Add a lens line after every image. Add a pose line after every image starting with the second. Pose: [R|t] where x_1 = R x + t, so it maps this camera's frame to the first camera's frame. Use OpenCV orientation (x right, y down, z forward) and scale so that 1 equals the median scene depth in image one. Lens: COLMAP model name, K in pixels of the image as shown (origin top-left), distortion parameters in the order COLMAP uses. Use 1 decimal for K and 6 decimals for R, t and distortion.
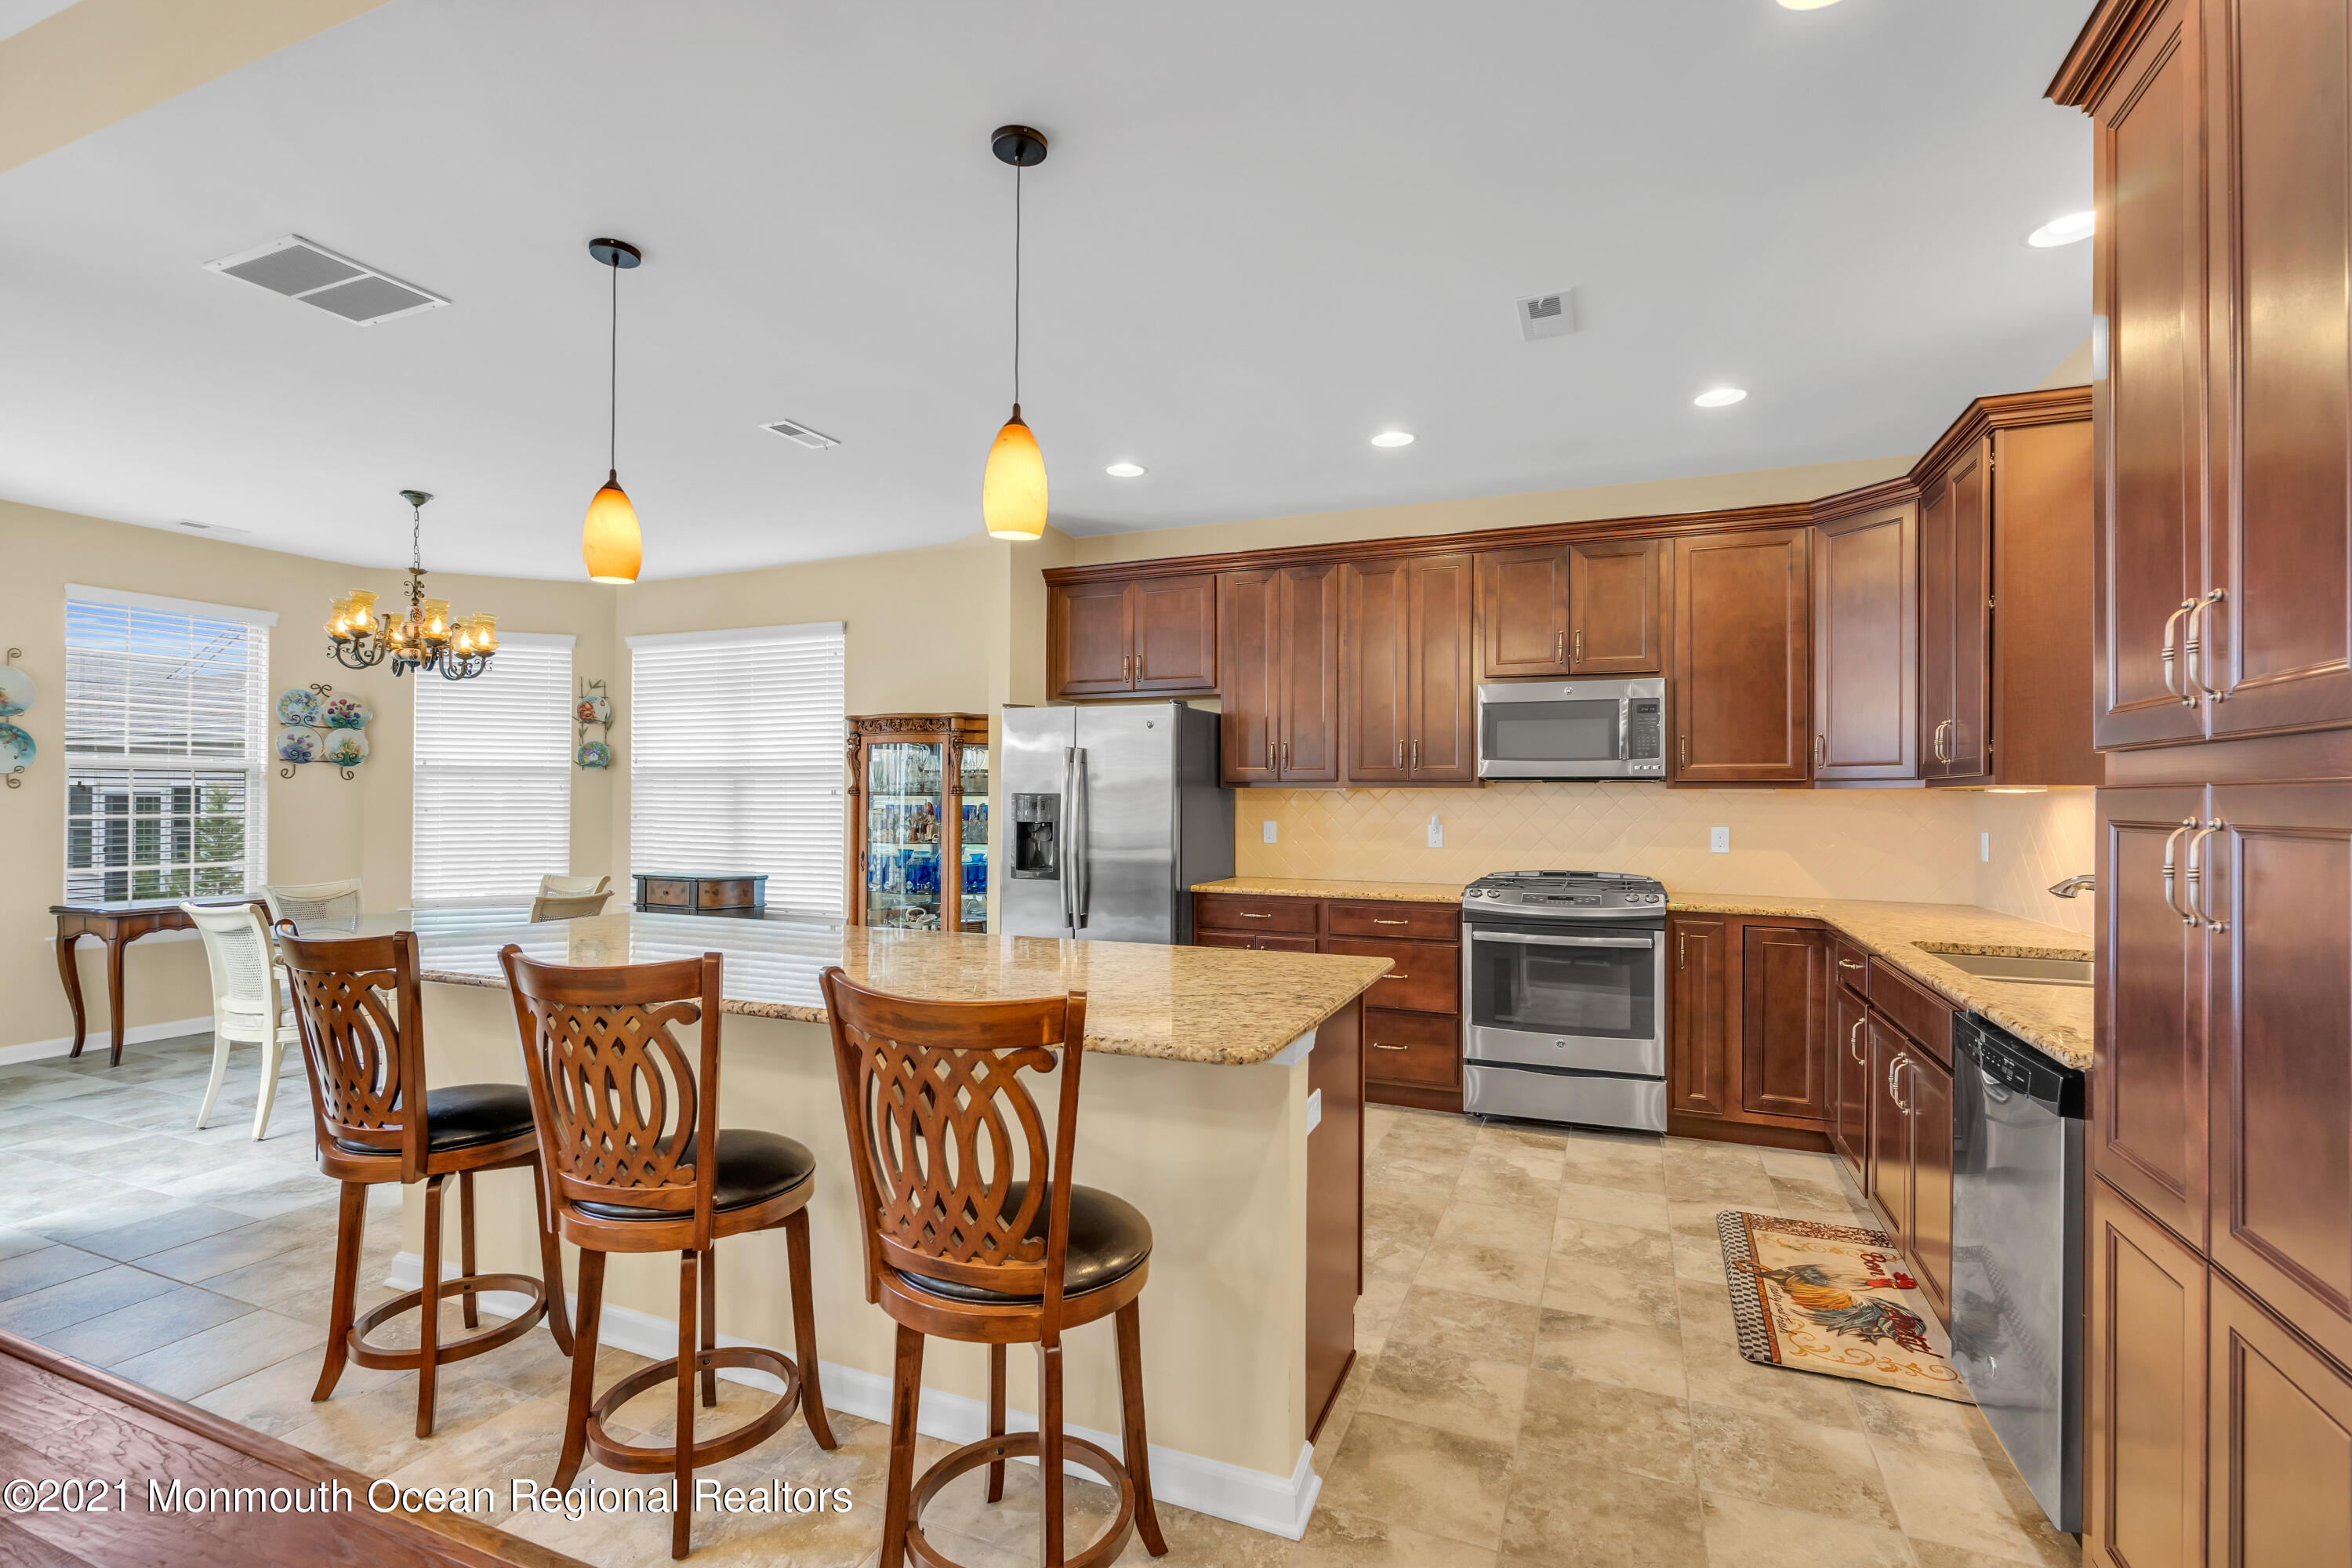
lens RADIAL K [[1069.6, 0, 1179.6], [0, 1069.6, 789.2], [0, 0, 1]] dist [-0.003274, 0.001697]
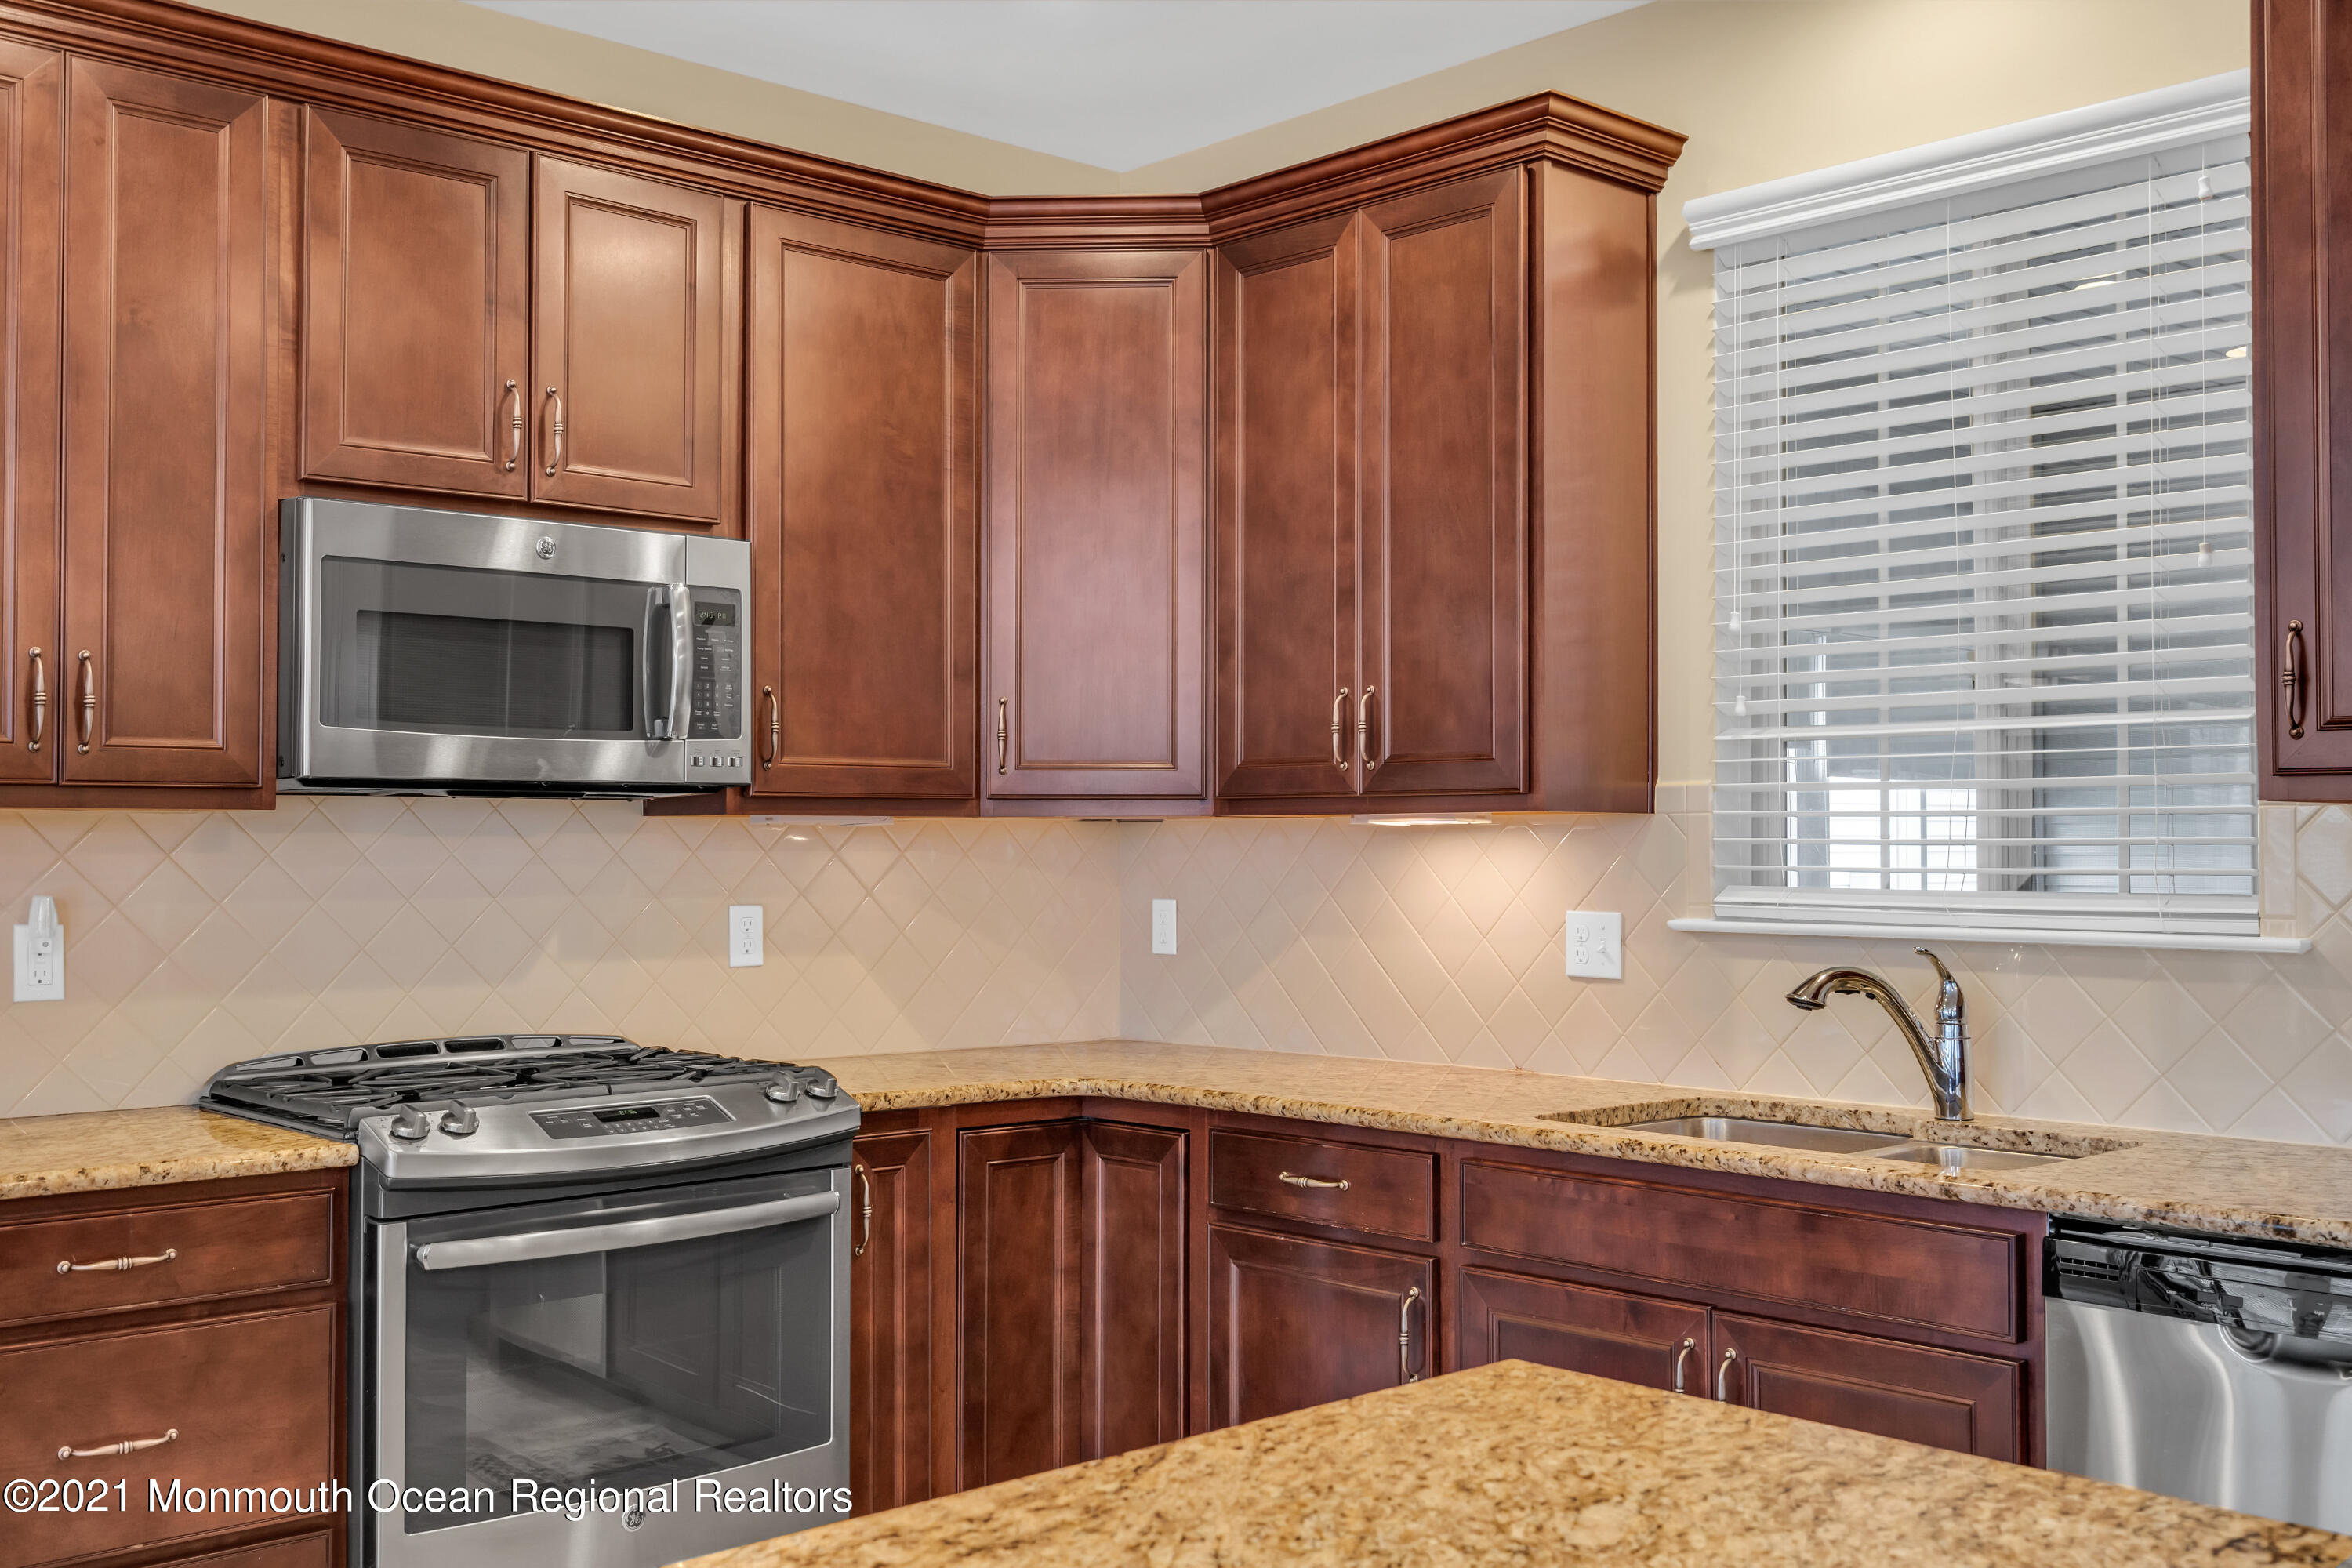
lens RADIAL K [[2317.1, 0, 1183.9], [0, 2317.1, 791.0], [0, 0, 1]] dist [0.003246, 0.000000]
pose [[0.420345, 0.014365, 0.907251, -0.245459], [-0.004302, 0.999895, -0.013839, 0.001762], [-0.907354, 0.001914, 0.420363, 0.431330]]
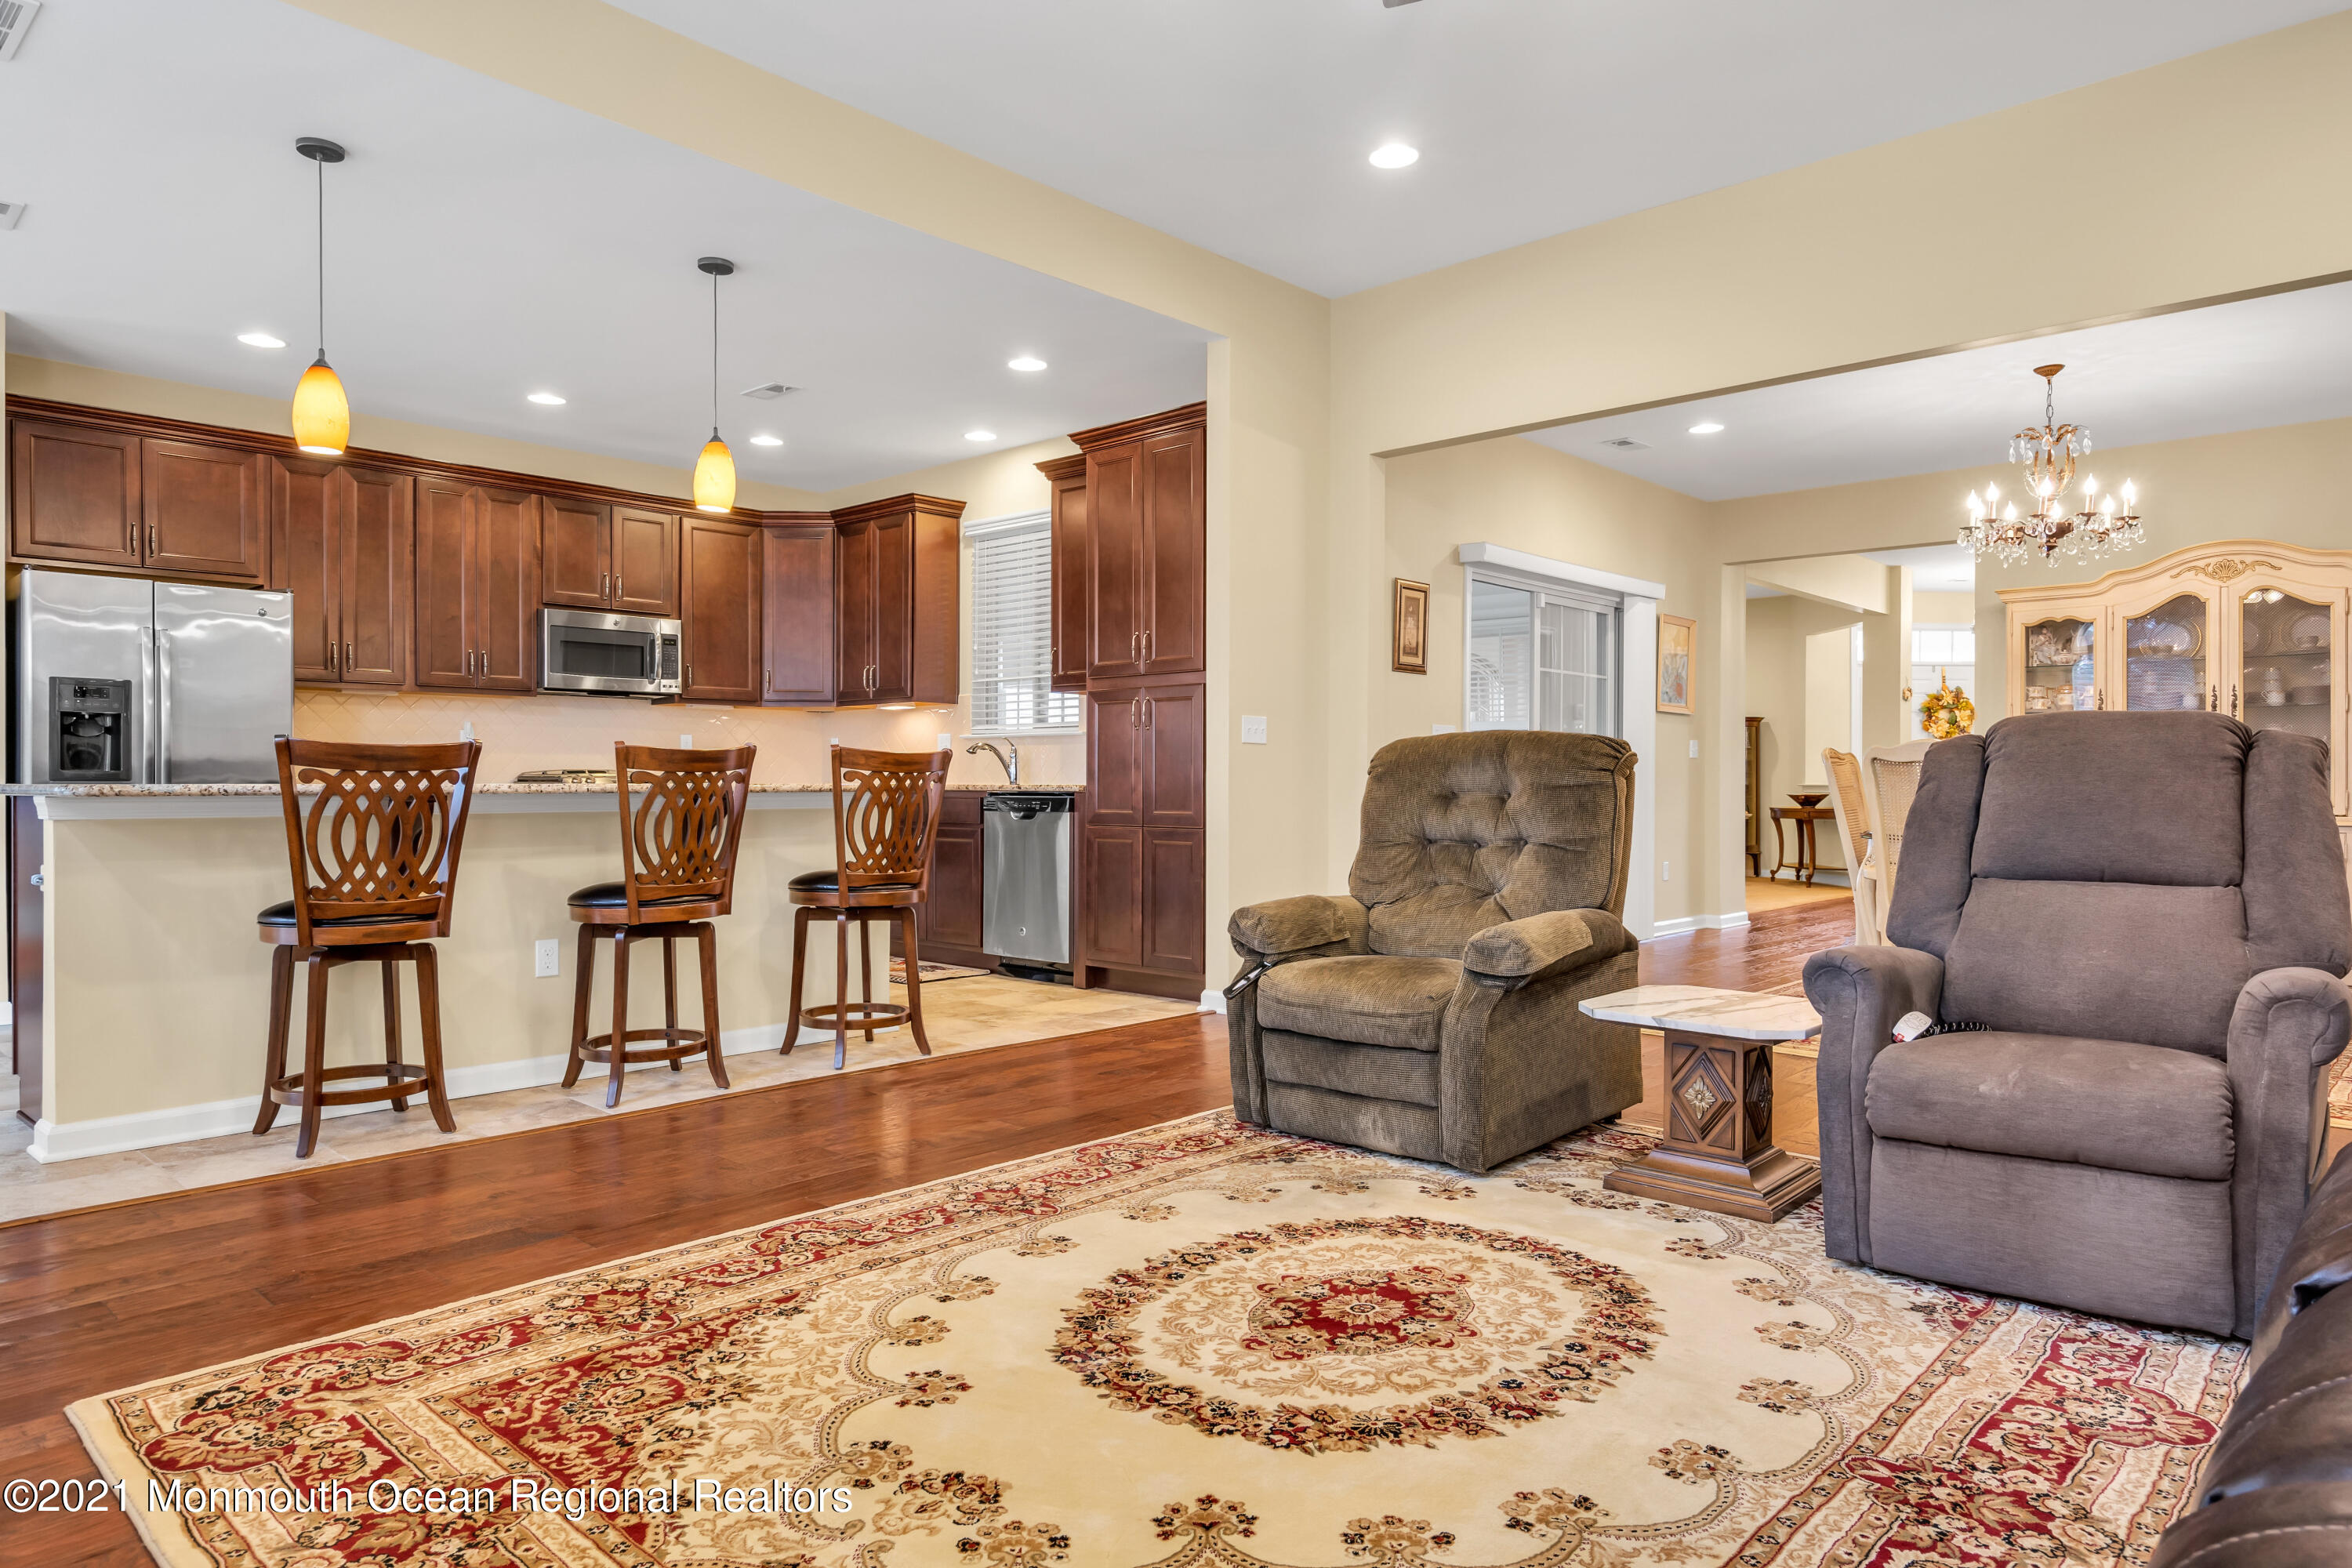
lens RADIAL K [[1419.2, 0, 1188.6], [0, 1419.2, 785.4], [0, 0, 1]] dist [0.003826, -0.006671]
pose [[0.342611, -0.009116, 0.939433, -0.904149], [-0.005457, 0.999917, 0.011694, 0.071034], [-0.939462, -0.009133, 0.342533, -0.192214]]
